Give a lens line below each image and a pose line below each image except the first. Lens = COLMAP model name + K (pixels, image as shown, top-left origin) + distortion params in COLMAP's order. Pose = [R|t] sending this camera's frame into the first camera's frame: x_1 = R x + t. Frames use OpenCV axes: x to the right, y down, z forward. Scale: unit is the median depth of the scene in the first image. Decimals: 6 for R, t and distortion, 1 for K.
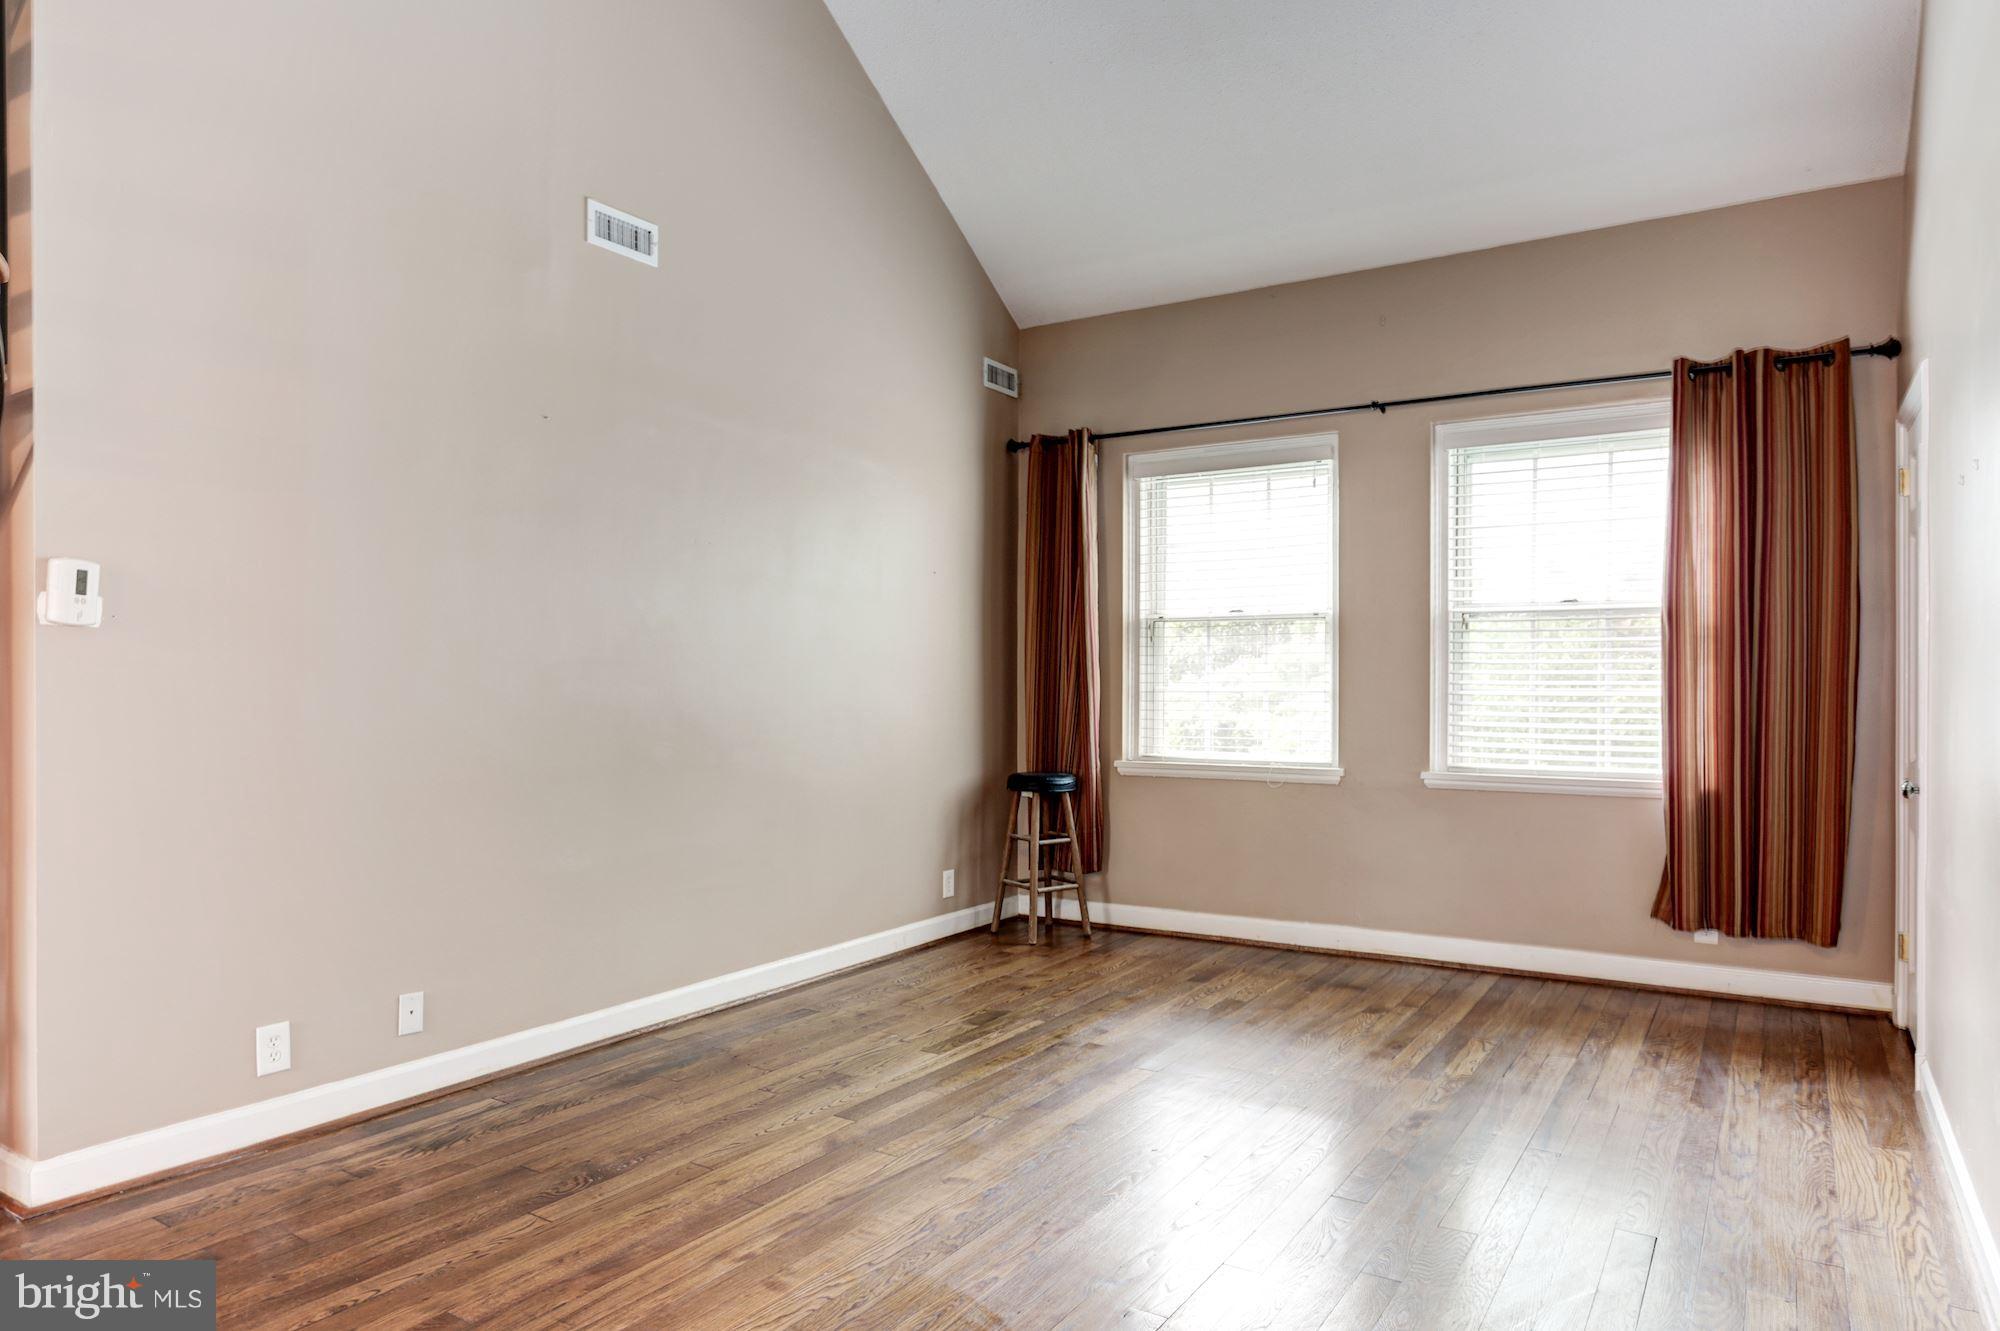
lens RADIAL K [[1255.3, 0, 1000.1], [0, 1255.3, 723.9], [0, 0, 1]] dist [-0.018765, 0.000901]
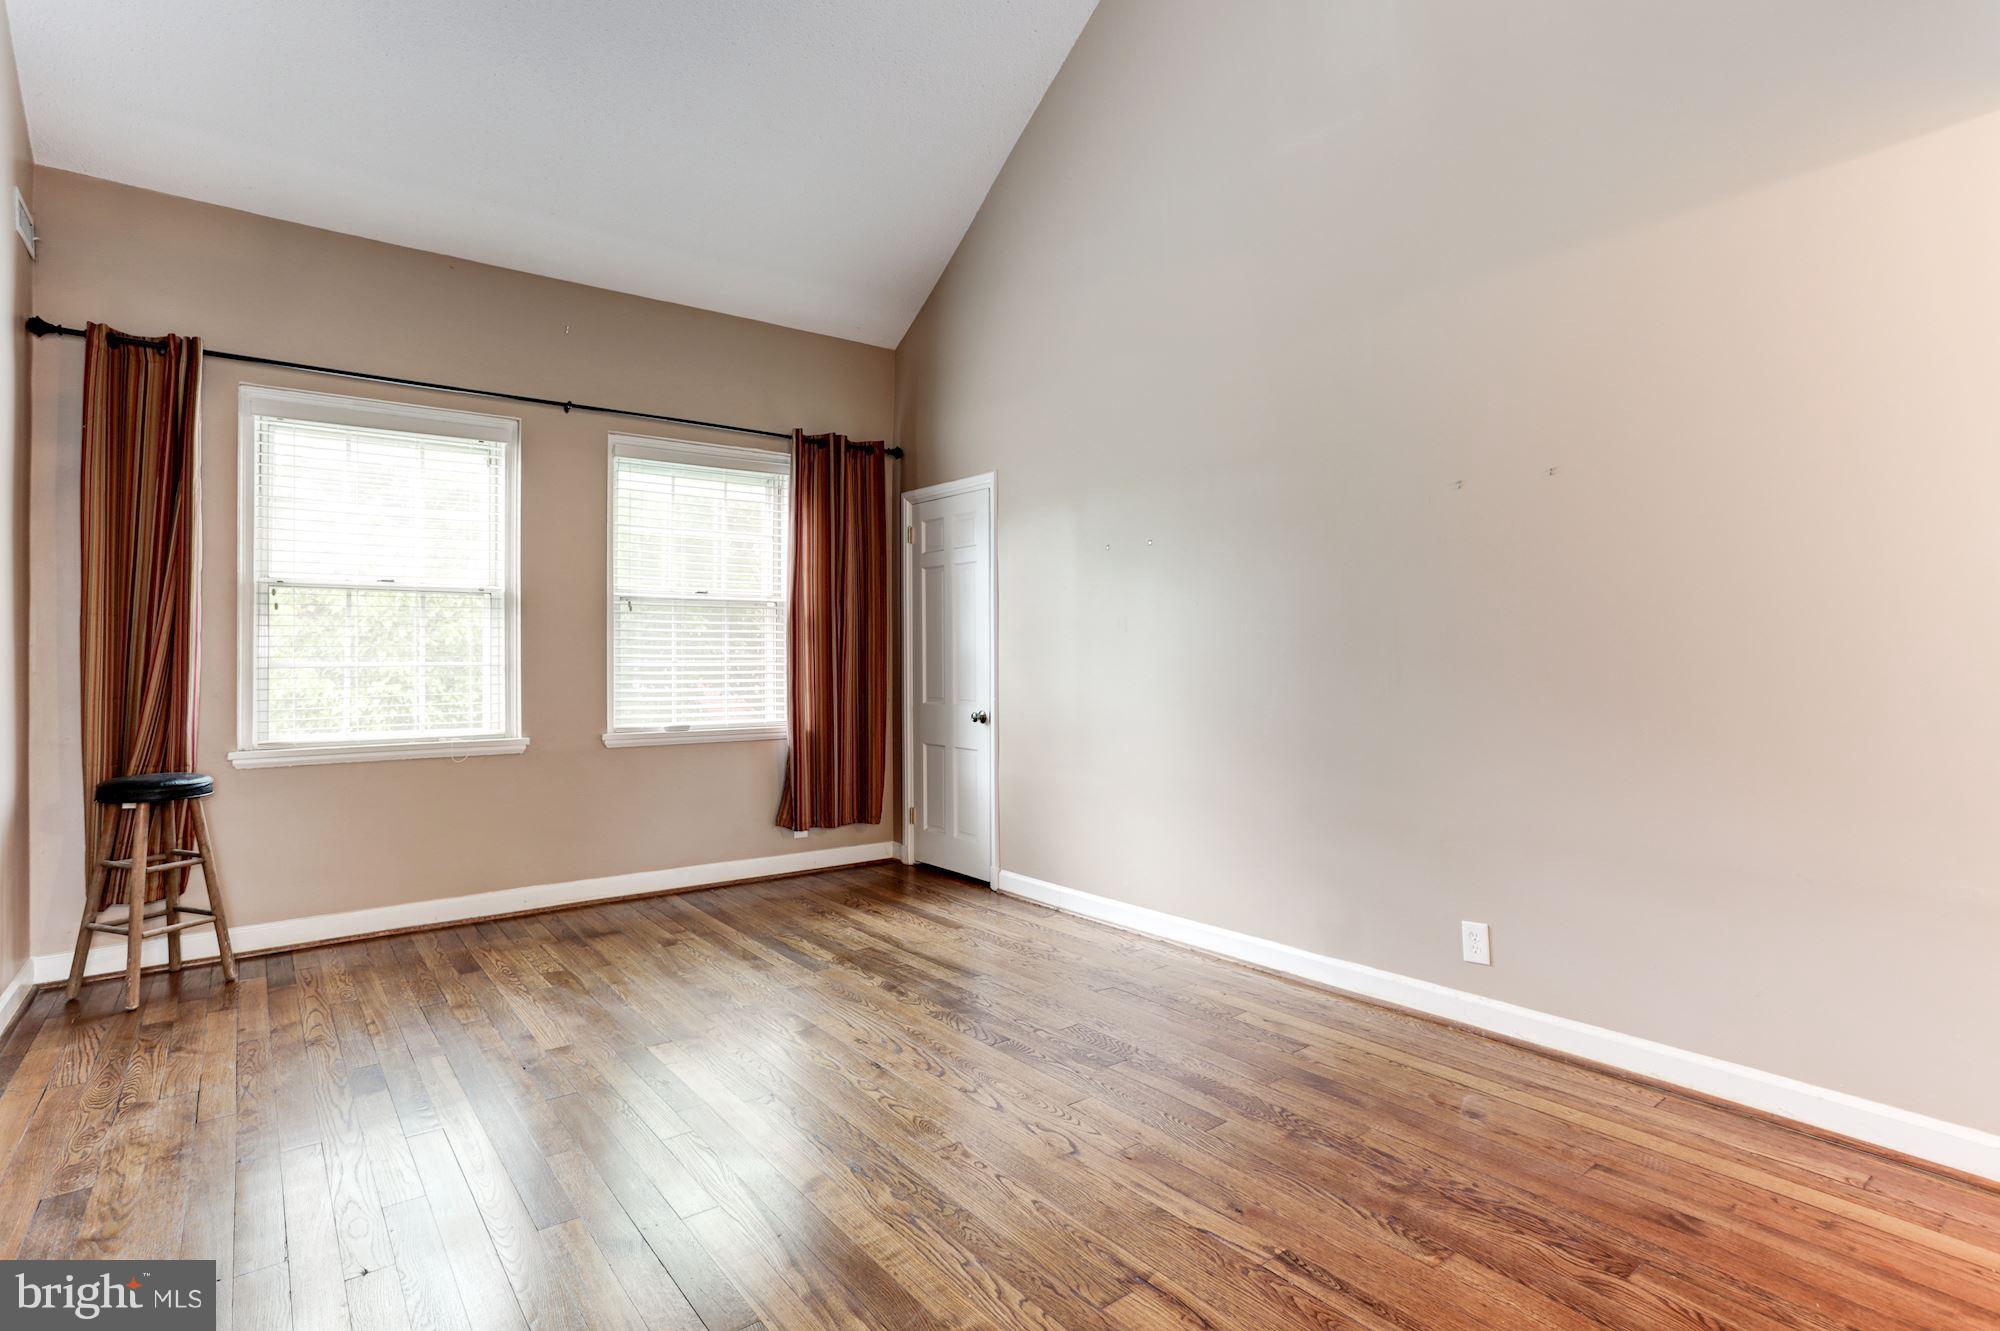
lens RADIAL K [[998.2, 0, 1000.0], [0, 998.2, 665.5], [0, 0, 1]] dist [-0.003386, 0.001008]
pose [[0.345298, -0.005152, 0.938479, -0.410542], [0.035242, 0.999351, -0.007481, -0.005333], [-0.937831, 0.035657, 0.345256, 0.362629]]
